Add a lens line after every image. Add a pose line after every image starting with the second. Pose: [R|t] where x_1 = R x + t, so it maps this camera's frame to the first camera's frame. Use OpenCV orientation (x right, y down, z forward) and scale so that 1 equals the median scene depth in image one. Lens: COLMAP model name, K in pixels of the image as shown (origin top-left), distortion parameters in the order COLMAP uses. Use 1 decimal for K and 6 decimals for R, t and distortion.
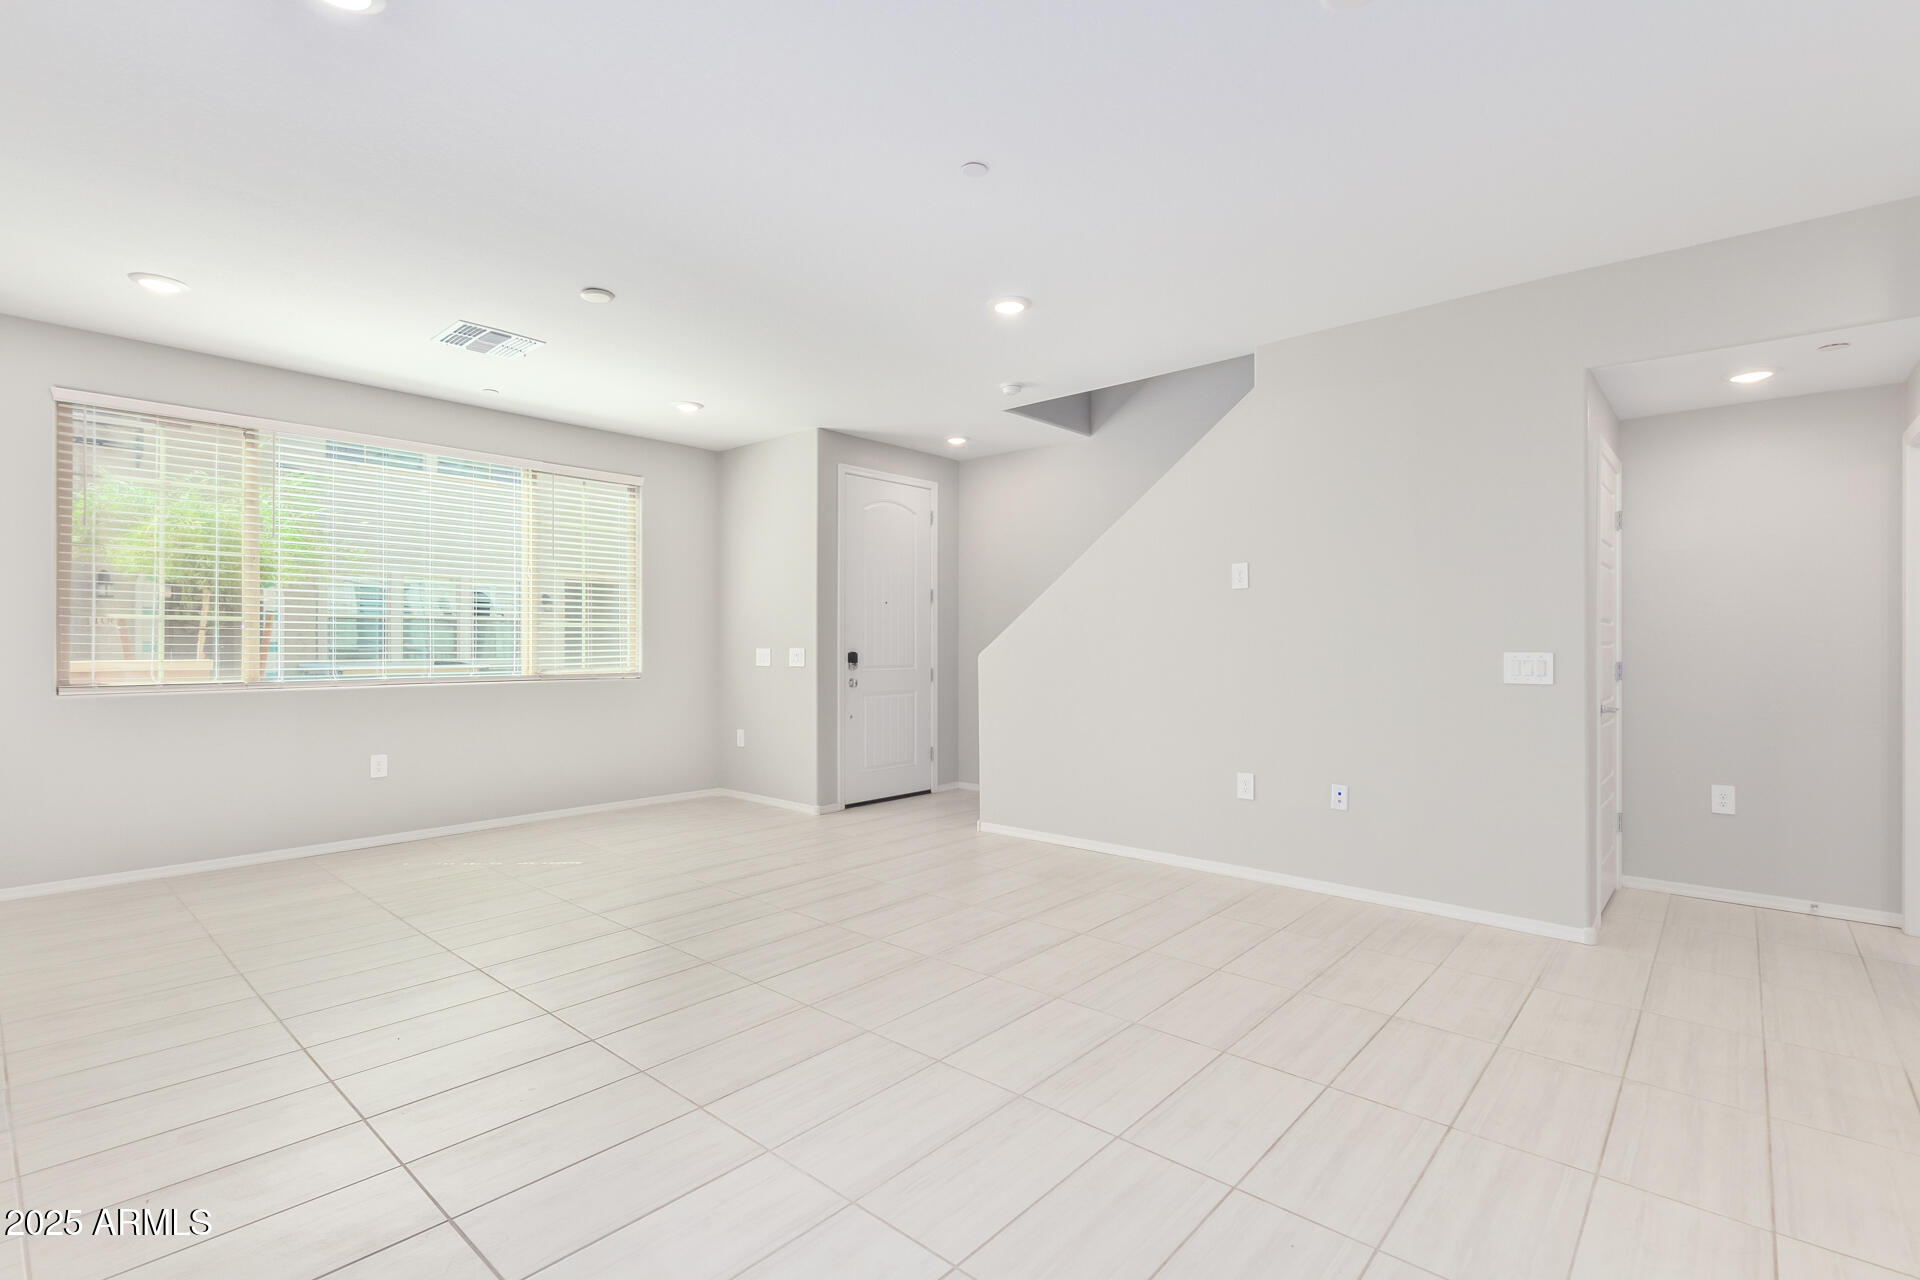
lens RADIAL K [[888.6, 0, 952.1], [0, 888.6, 644.8], [0, 0, 1]] dist [0.012219, 0.000074]
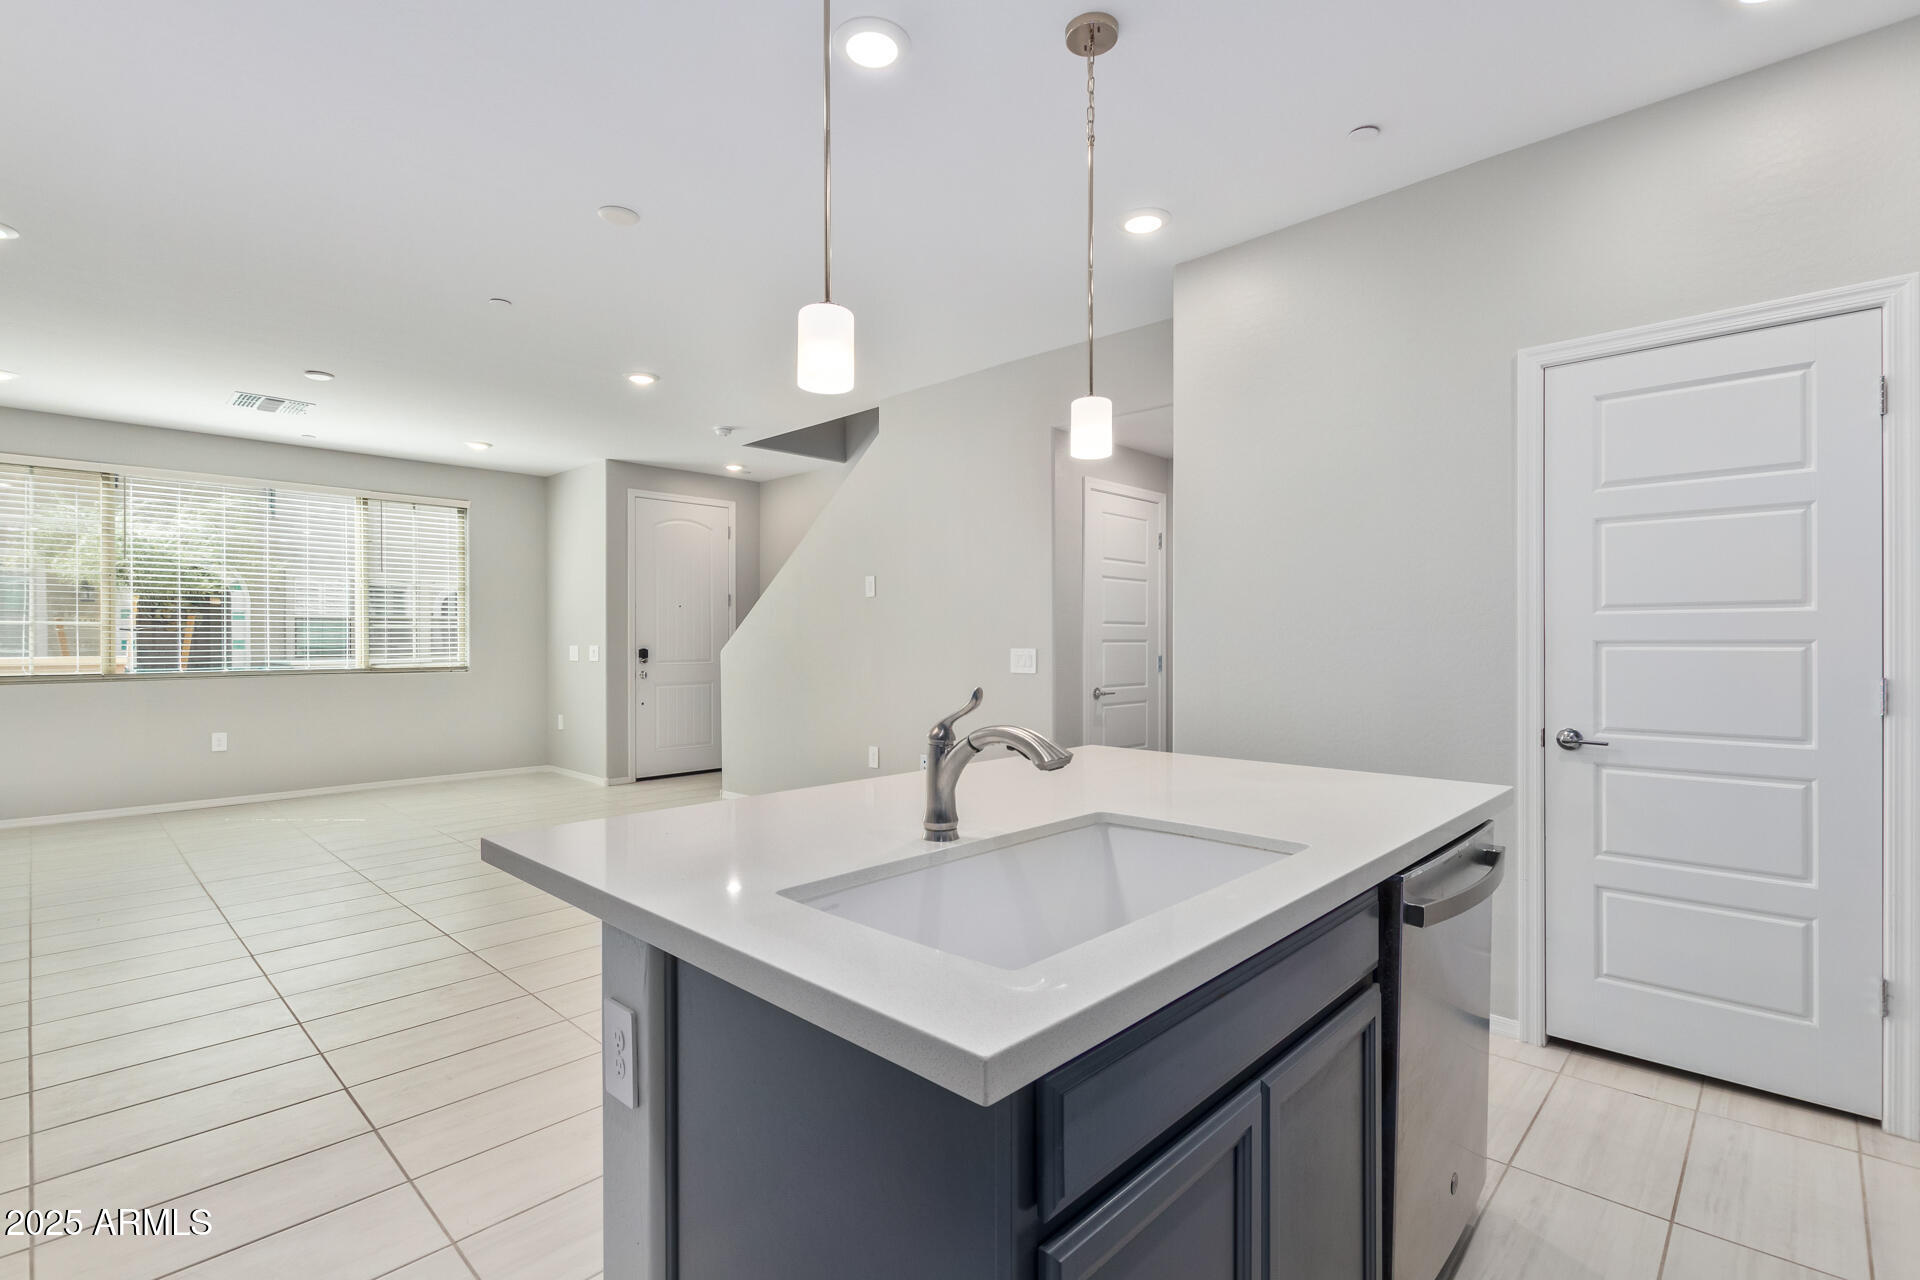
lens RADIAL K [[883.0, 0, 964.7], [0, 883.0, 638.7], [0, 0, 1]] dist [0.001696, -0.000570]
pose [[0.999463, -0.002868, -0.032634, 0.371883], [0.002849, 0.999996, -0.000647, -0.003038], [0.032636, 0.000554, 0.999467, -0.163011]]
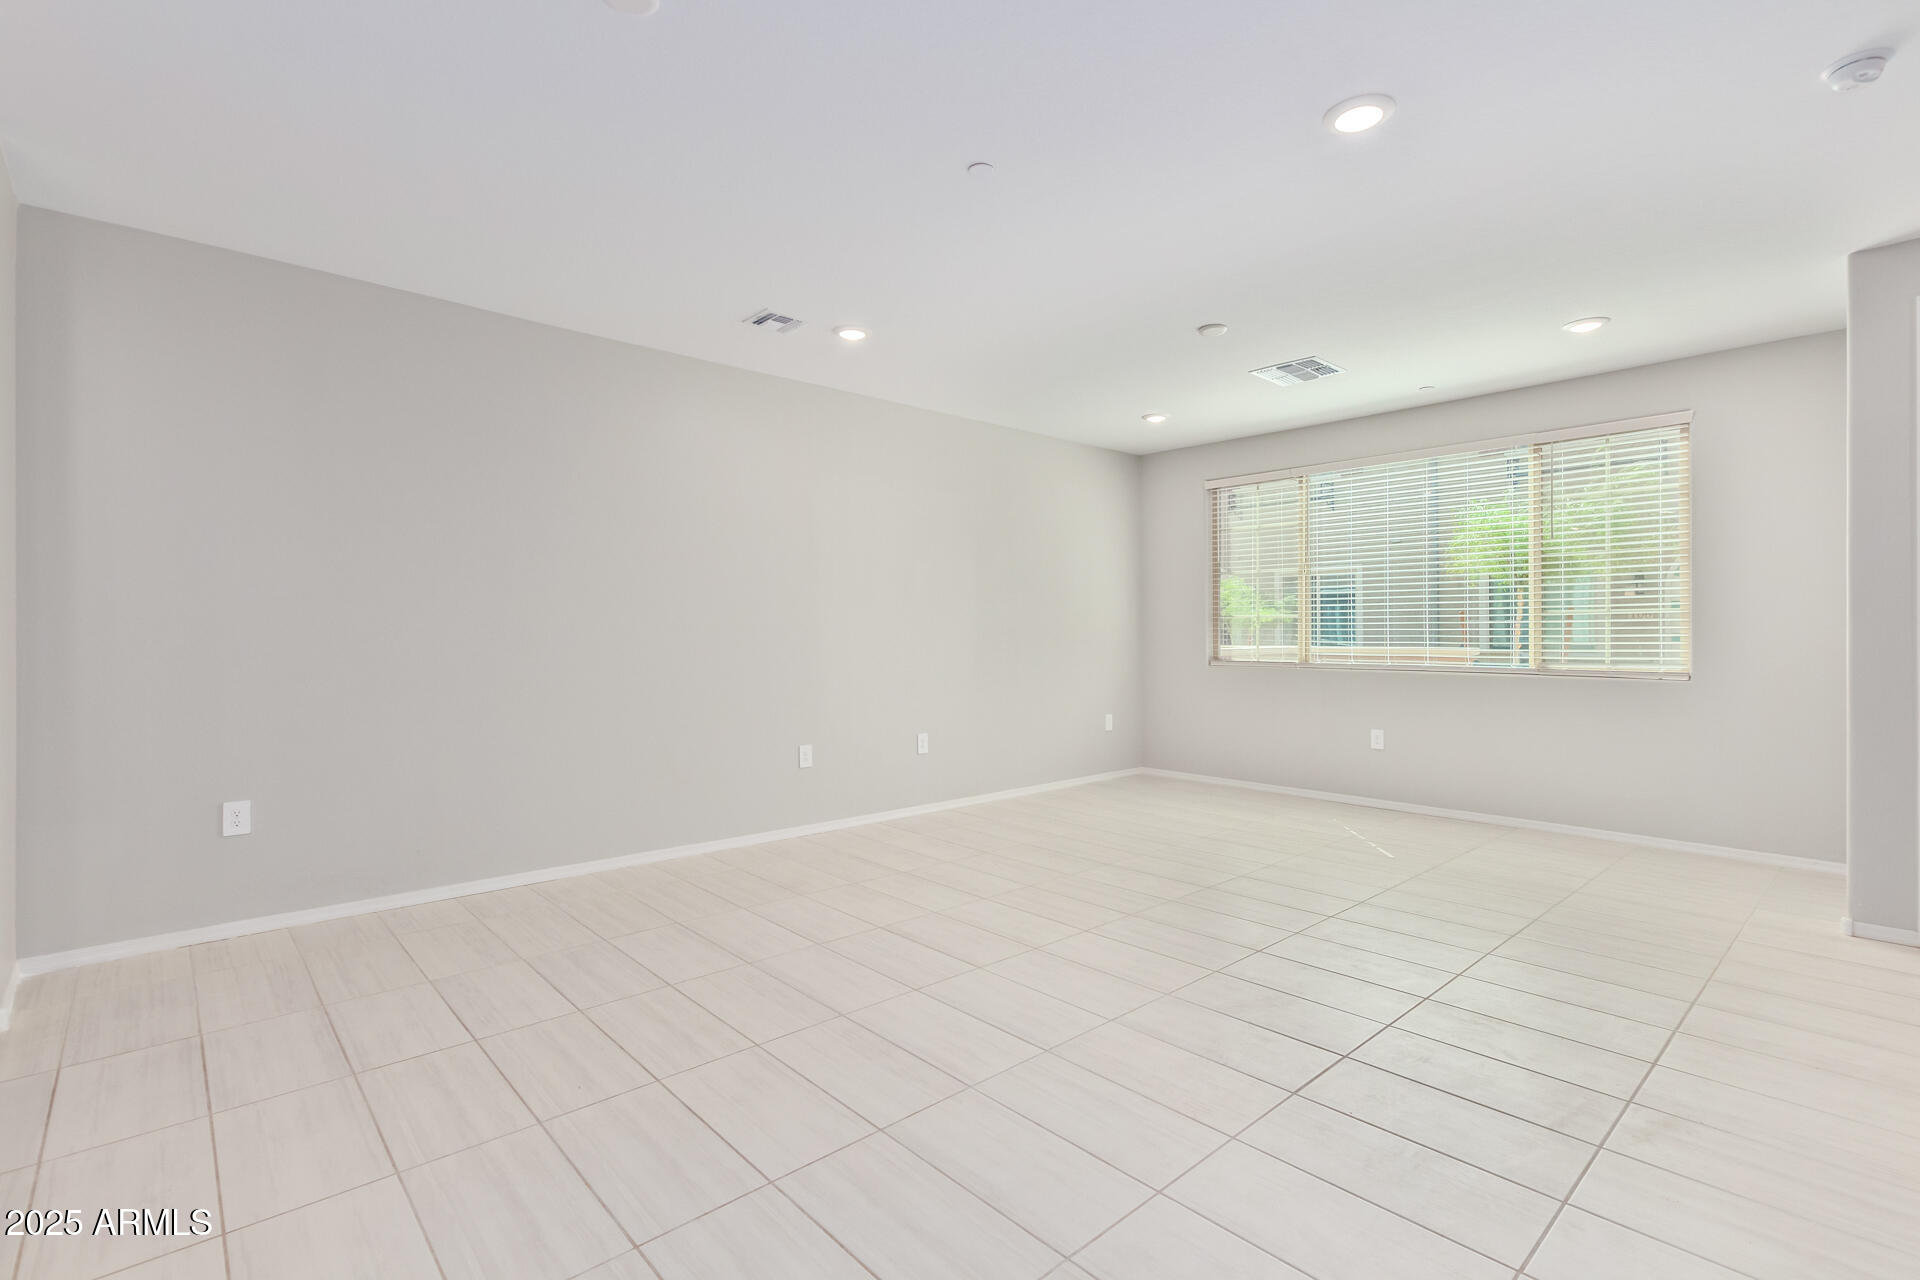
lens RADIAL K [[883.0, 0, 964.7], [0, 883.0, 638.7], [0, 0, 1]] dist [0.001696, -0.000570]
pose [[-0.105584, 0.001893, -0.994409, 0.479429], [-0.002940, 0.999993, 0.002215, 0.002895], [0.994406, 0.003158, -0.105578, 0.506666]]
